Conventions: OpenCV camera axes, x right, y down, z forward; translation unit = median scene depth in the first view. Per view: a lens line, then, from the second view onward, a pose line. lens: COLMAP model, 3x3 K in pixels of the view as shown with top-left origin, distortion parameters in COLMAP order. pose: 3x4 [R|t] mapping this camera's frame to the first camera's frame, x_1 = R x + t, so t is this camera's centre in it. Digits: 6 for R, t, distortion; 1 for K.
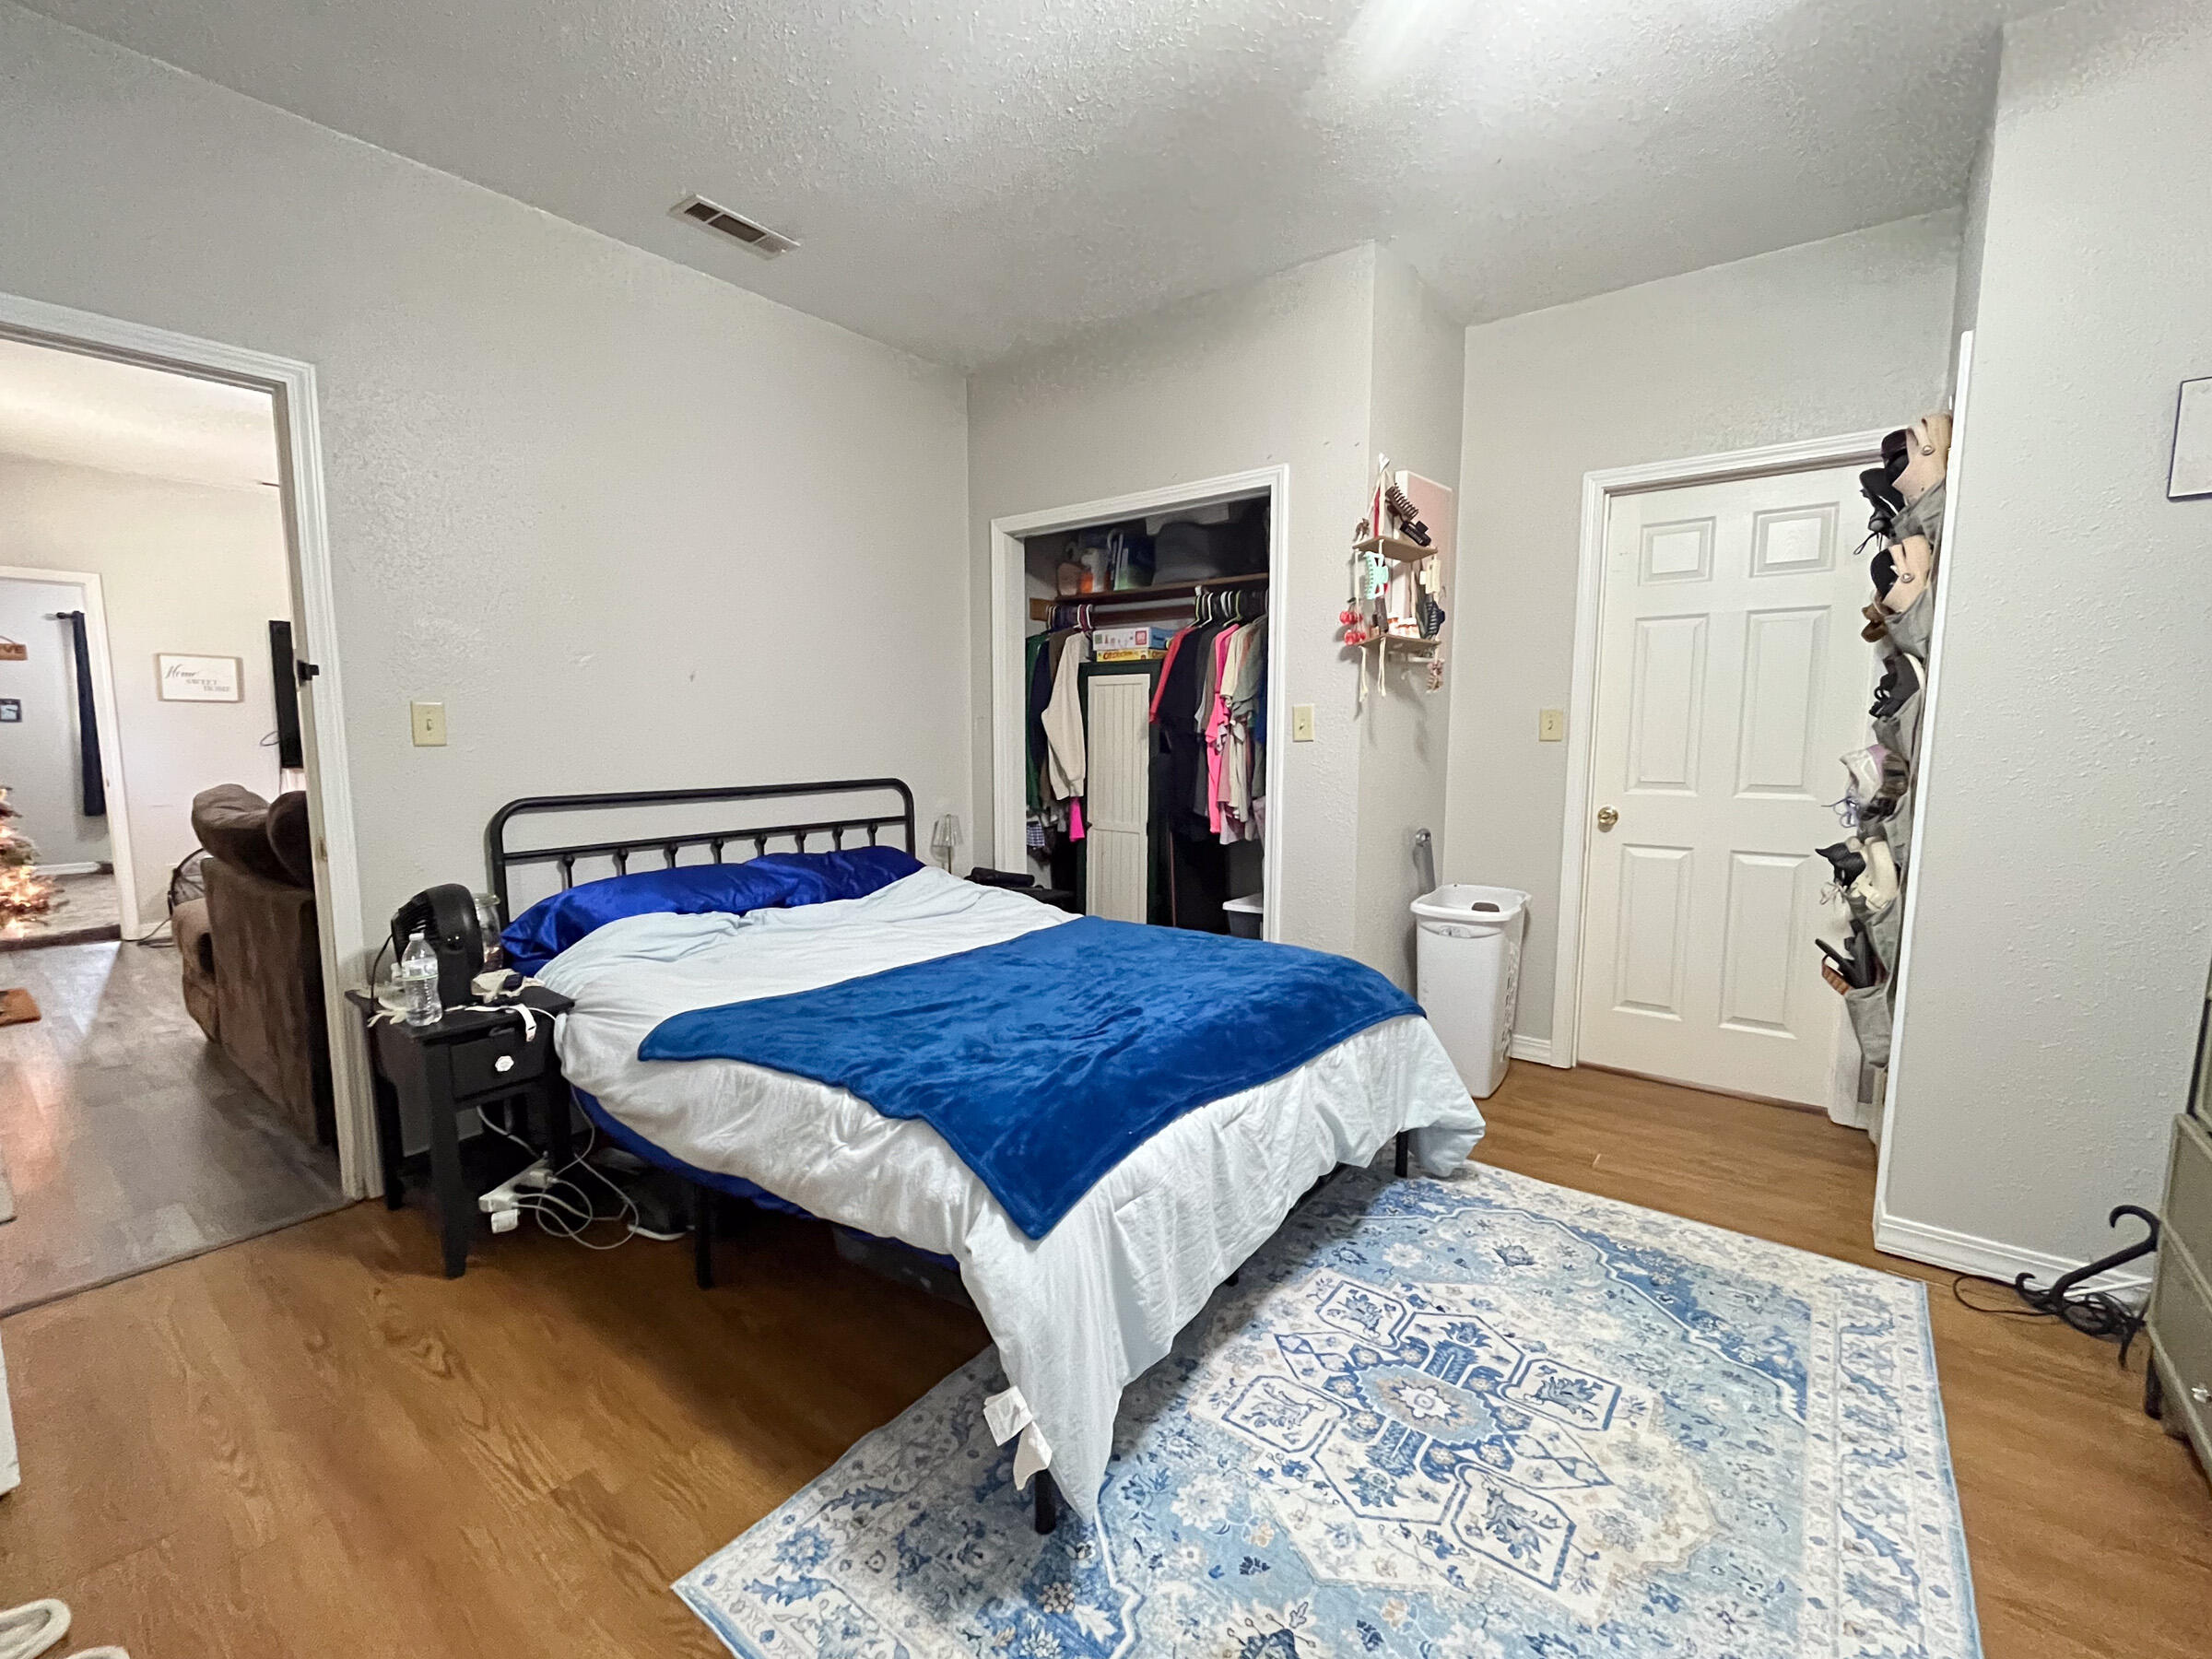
lens RADIAL K [[947.8, 0, 1096.7], [0, 947.8, 829.8], [0, 0, 1]] dist [-0.001079, -0.000742]
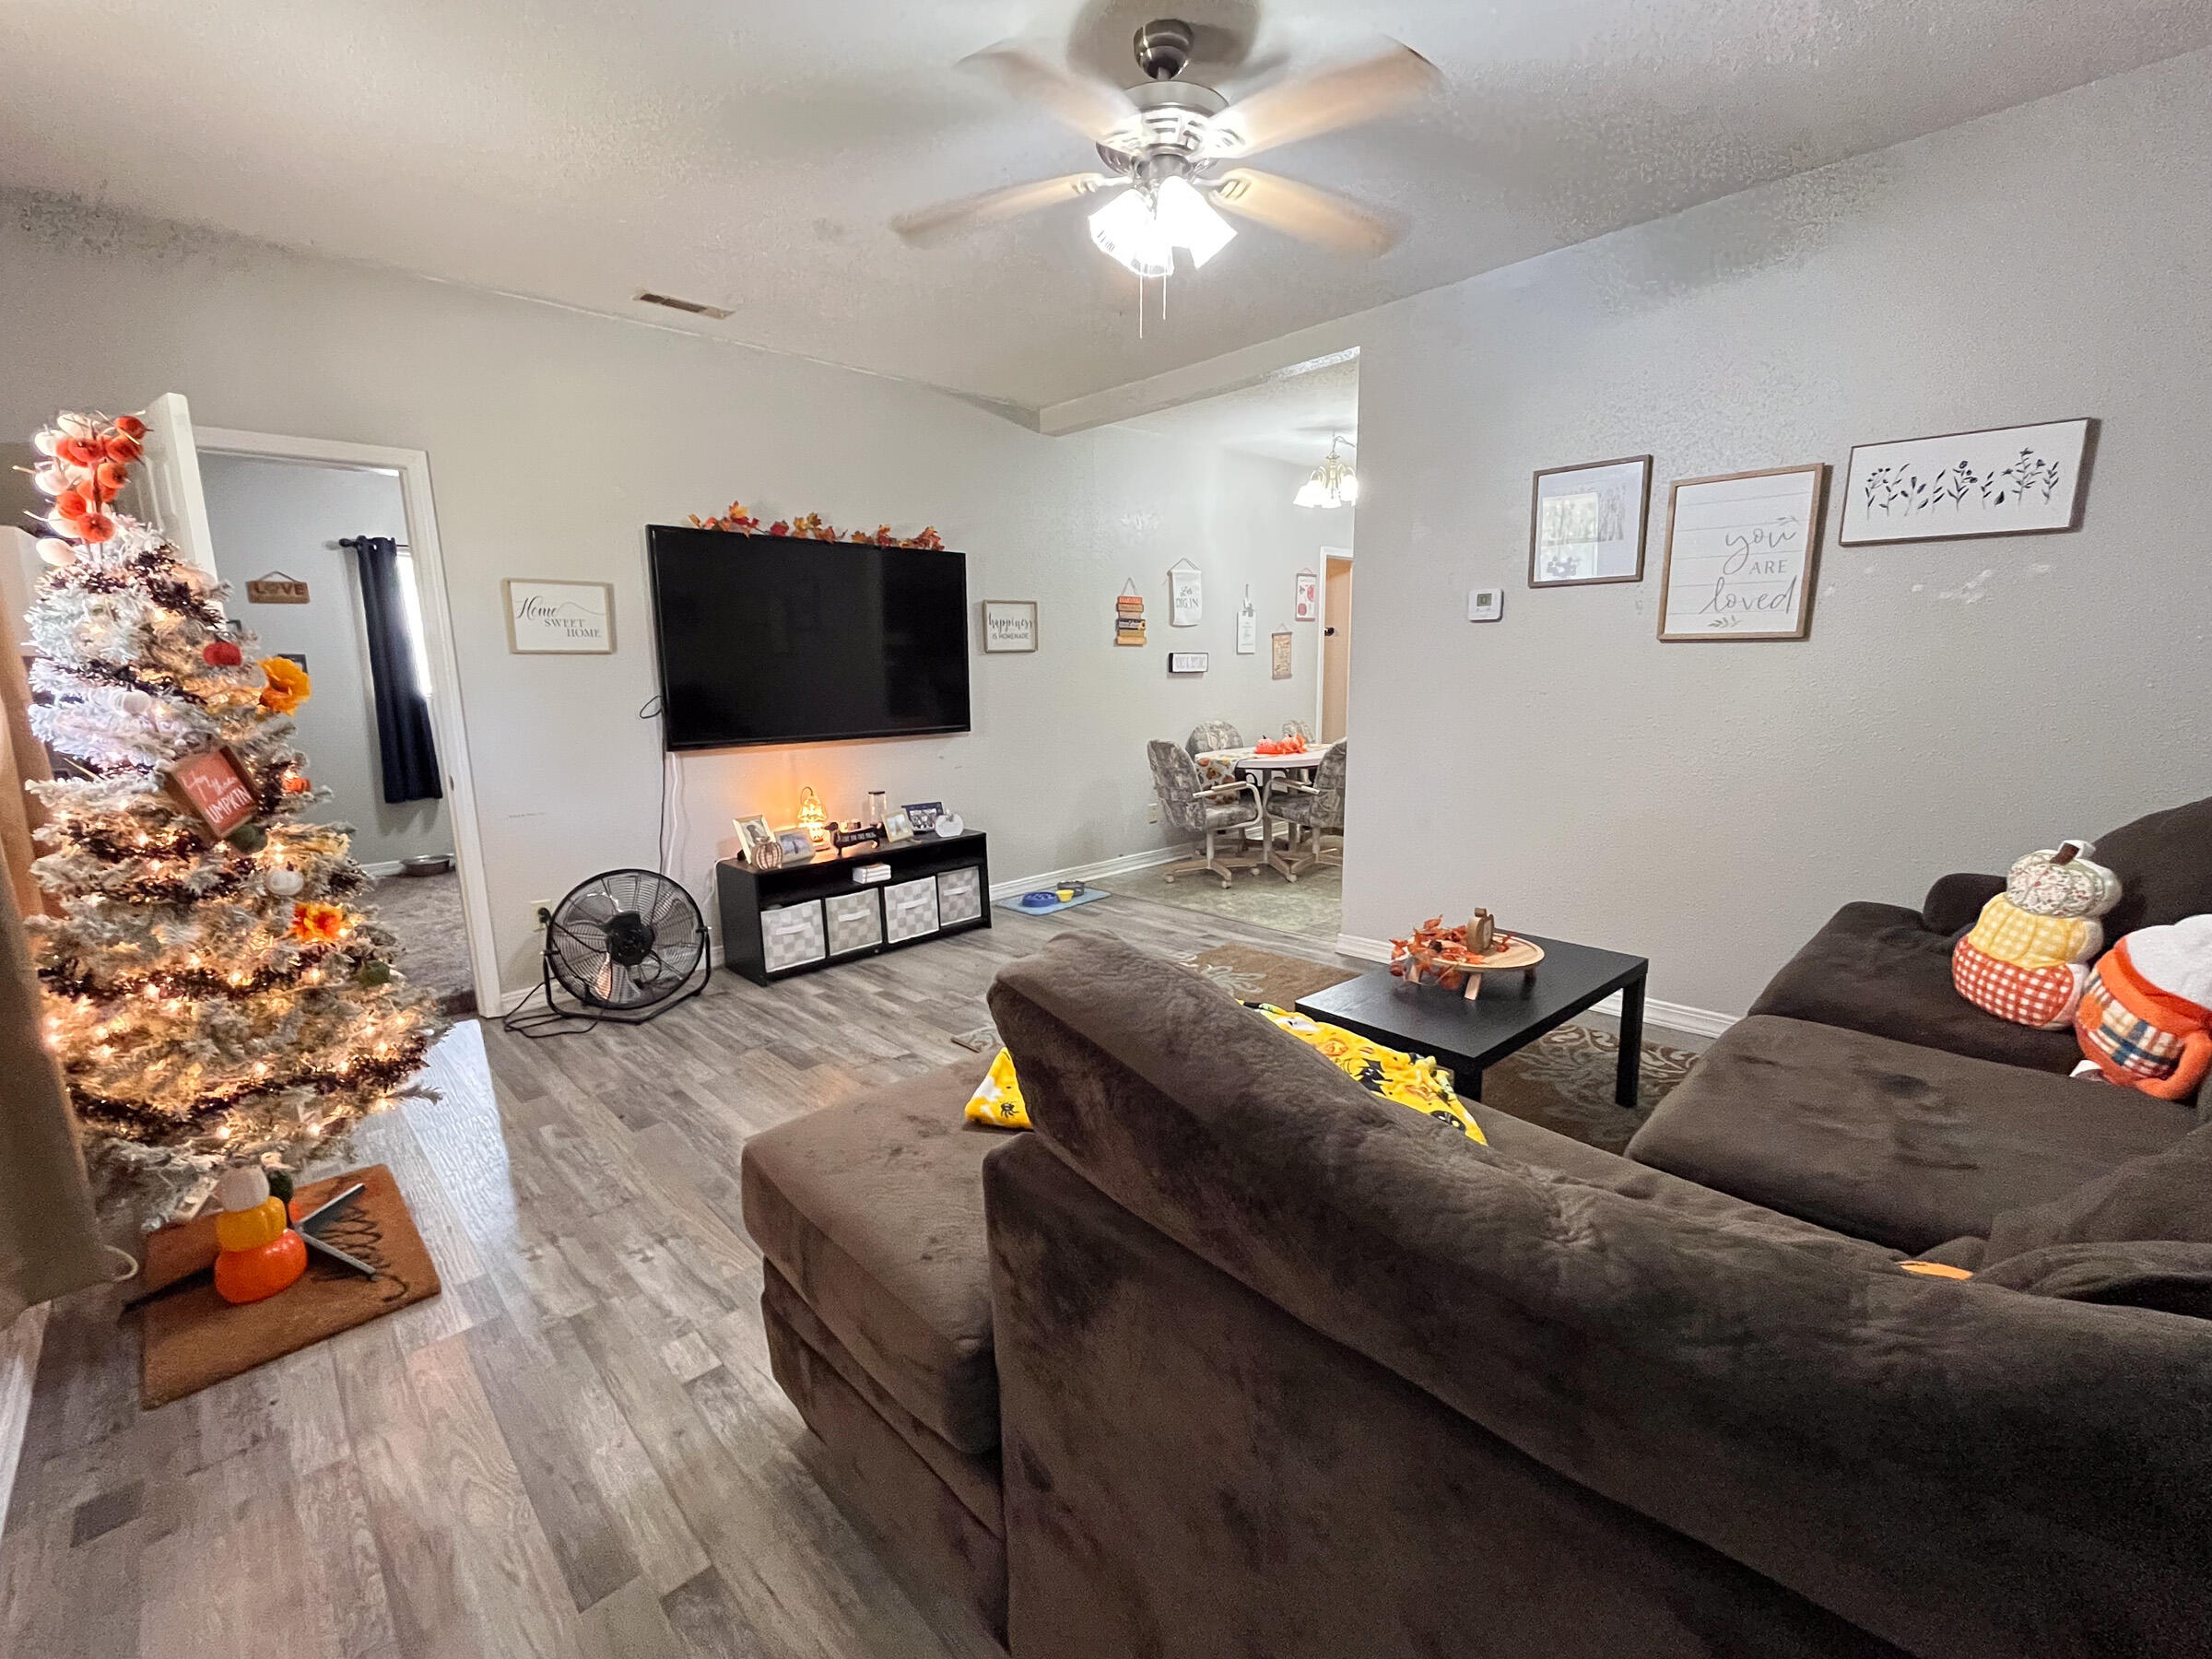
lens RADIAL K [[947.8, 0, 1097.9], [0, 947.8, 834.4], [0, 0, 1]] dist [-0.001079, -0.000742]
pose [[0.990166, 0.002241, -0.139880, -0.398762], [0.008768, 0.996912, 0.078036, -0.047975], [0.139623, -0.078495, 0.987089, 0.323189]]
